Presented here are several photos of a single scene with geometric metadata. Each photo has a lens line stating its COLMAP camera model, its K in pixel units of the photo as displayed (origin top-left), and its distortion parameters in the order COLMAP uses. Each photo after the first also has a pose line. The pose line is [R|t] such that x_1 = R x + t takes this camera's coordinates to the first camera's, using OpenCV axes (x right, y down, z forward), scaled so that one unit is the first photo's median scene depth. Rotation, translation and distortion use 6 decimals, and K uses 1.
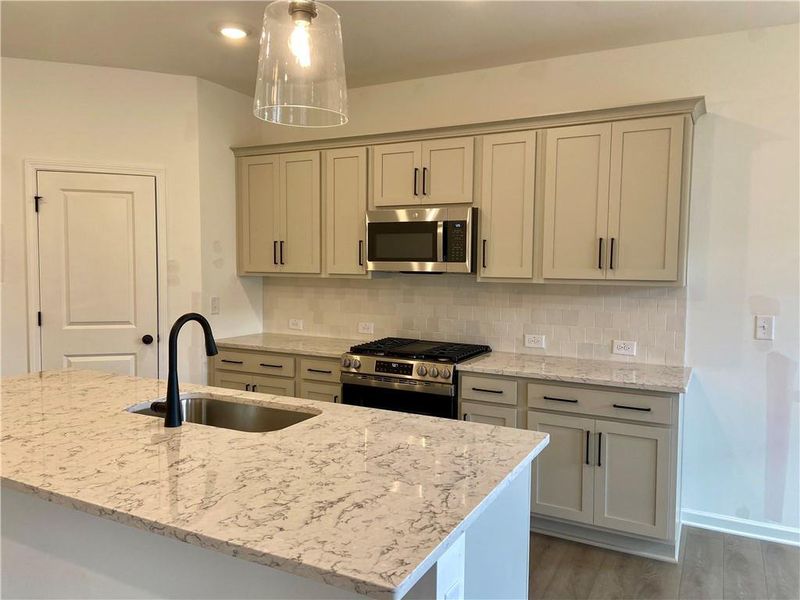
lens RADIAL K [[599.8, 0, 402.8], [0, 599.8, 297.5], [0, 0, 1]] dist [0.126688, -0.179116]
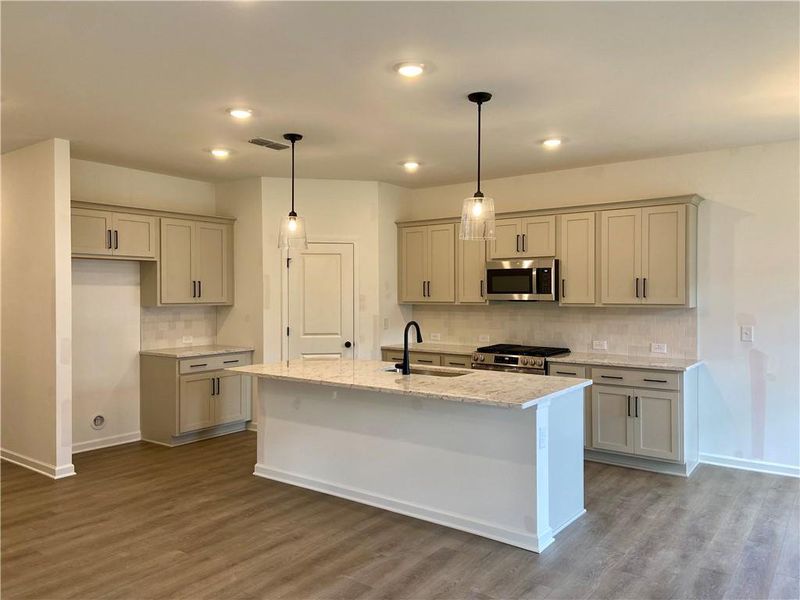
lens RADIAL K [[599.8, 0, 402.8], [0, 599.8, 297.5], [0, 0, 1]] dist [0.126688, -0.179116]
pose [[0.988677, -0.011456, -0.149619, -0.043797], [0.003947, 0.998722, -0.050383, 0.029103], [0.150005, 0.049222, 0.987459, -0.624553]]
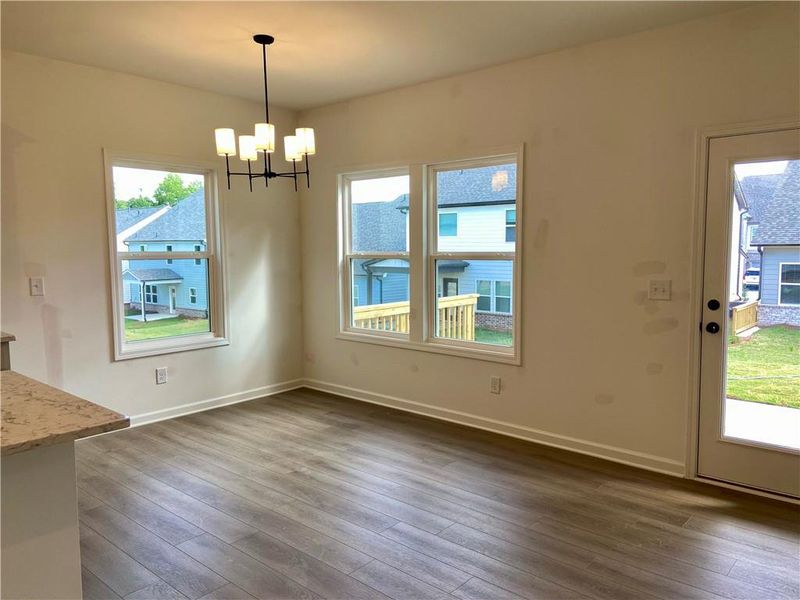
lens RADIAL K [[599.8, 0, 402.8], [0, 599.8, 297.5], [0, 0, 1]] dist [0.126688, -0.179116]
pose [[0.231997, -0.098751, 0.967691, -0.445624], [0.064212, 0.994218, 0.086063, 0.009191], [-0.970595, 0.042171, 0.236997, -0.058457]]
